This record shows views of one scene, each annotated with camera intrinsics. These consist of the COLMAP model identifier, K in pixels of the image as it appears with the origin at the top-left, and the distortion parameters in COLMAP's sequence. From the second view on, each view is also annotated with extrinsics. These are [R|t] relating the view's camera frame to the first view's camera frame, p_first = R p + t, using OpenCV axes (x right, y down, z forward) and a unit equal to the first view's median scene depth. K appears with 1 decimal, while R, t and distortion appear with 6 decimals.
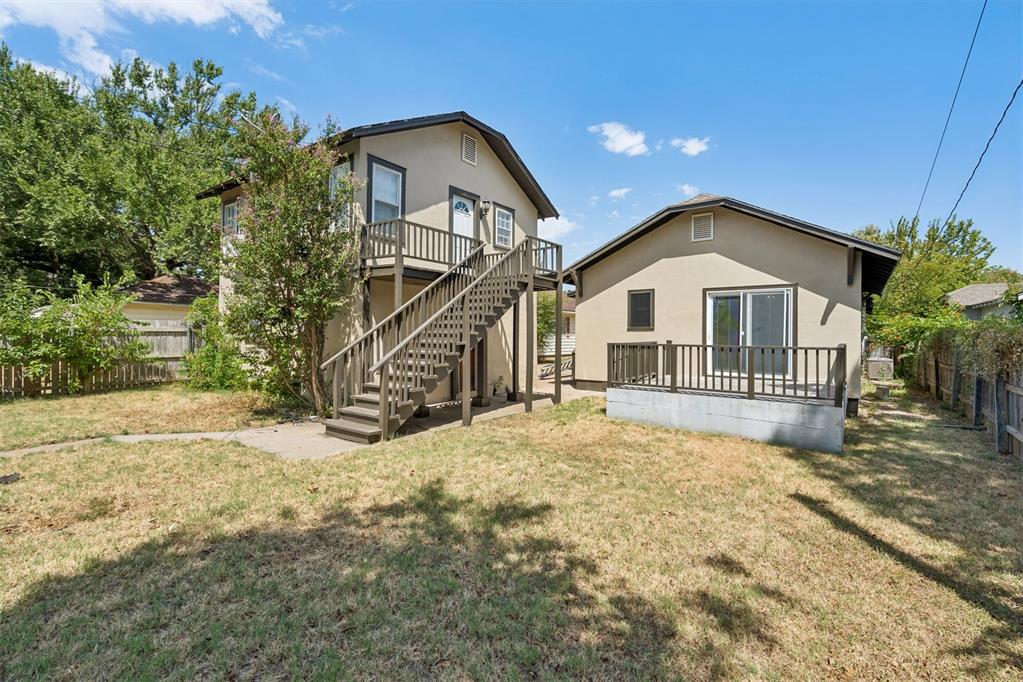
lens RADIAL K [[469.3, 0, 513.0], [0, 469.3, 338.2], [0, 0, 1]] dist [-0.004543, 0.000422]
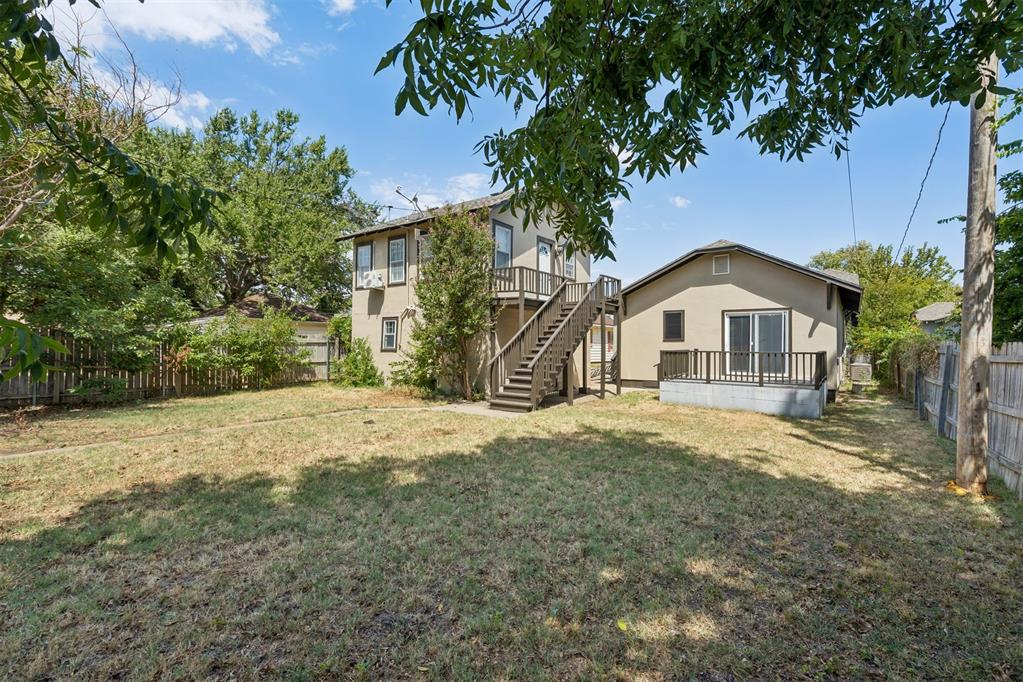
lens RADIAL K [[469.3, 0, 510.1], [0, 469.3, 345.3], [0, 0, 1]] dist [-0.004543, 0.000422]
pose [[0.999997, -0.001832, 0.001558, -0.215954], [0.001839, 0.999987, -0.004815, 0.000613], [-0.001549, 0.004818, 0.999987, -0.363129]]
